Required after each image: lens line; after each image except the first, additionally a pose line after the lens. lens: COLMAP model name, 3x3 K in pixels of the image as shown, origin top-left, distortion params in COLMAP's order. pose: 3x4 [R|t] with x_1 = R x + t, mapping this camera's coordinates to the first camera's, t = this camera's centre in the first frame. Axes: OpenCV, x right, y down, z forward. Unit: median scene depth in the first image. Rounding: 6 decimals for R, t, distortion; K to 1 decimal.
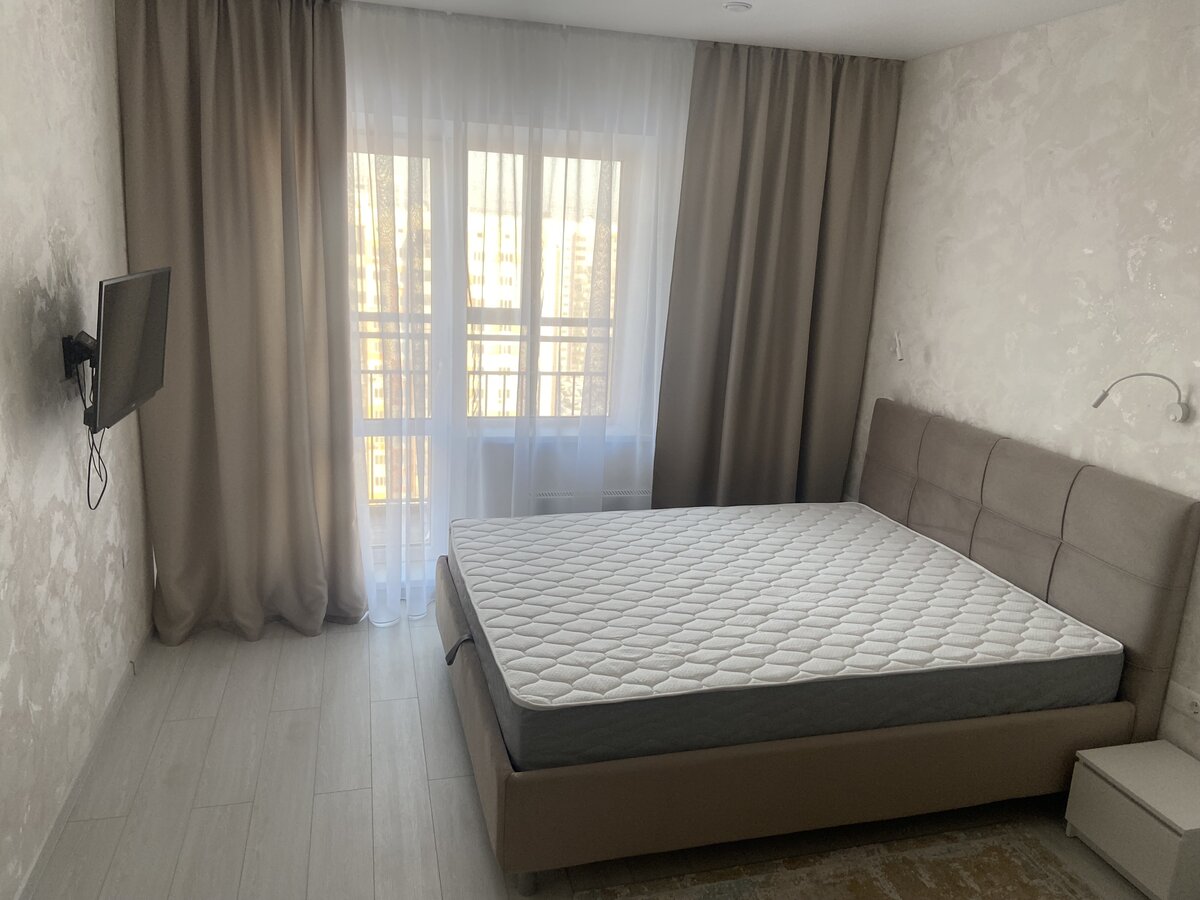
lens RADIAL K [[893.9, 0, 589.2], [0, 893.9, 425.2], [0, 0, 1]] dist [0.121470, -0.153236]
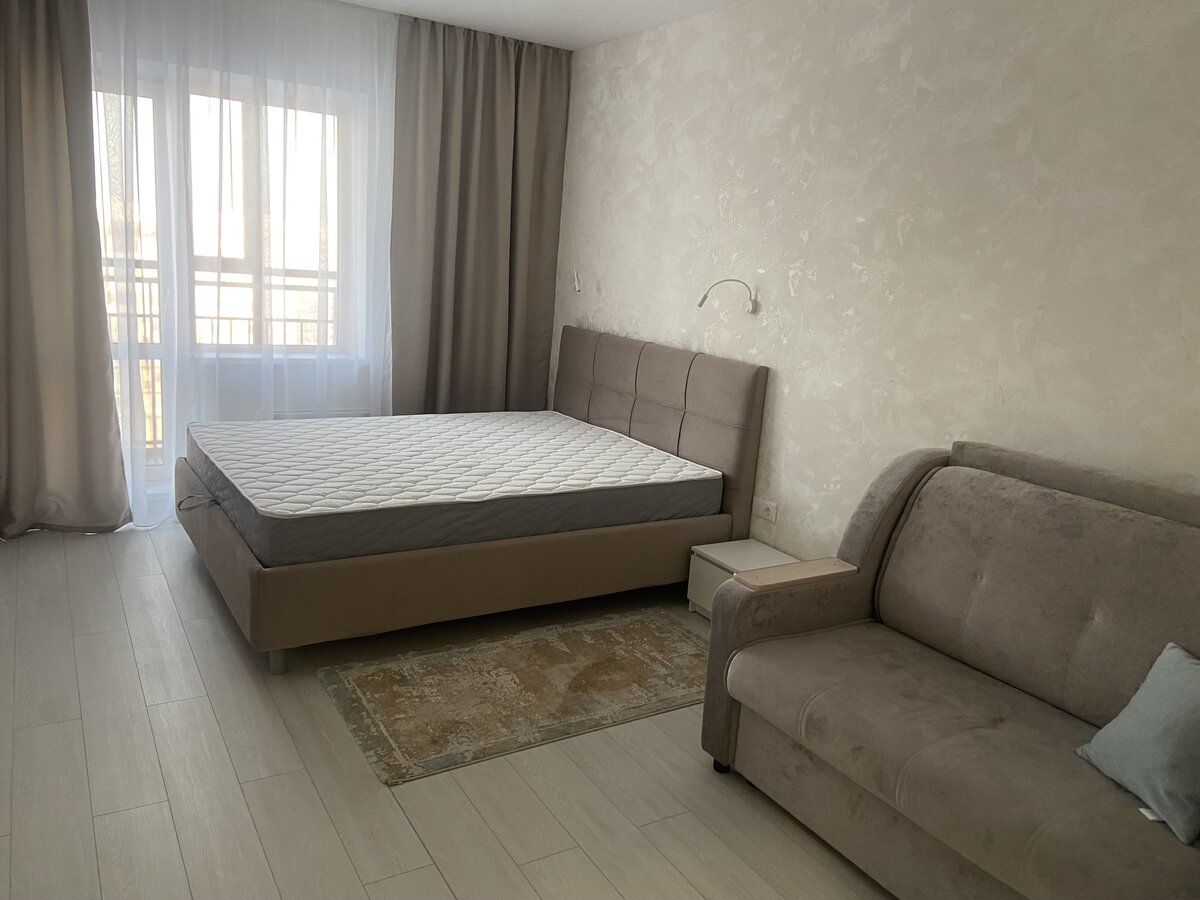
lens RADIAL K [[893.9, 0, 589.2], [0, 893.9, 425.2], [0, 0, 1]] dist [0.121470, -0.153236]
pose [[0.957674, -0.035526, 0.285655, -0.002827], [0.037385, 0.999300, -0.001057, 0.131238], [-0.285418, 0.011692, 0.958332, -0.216237]]
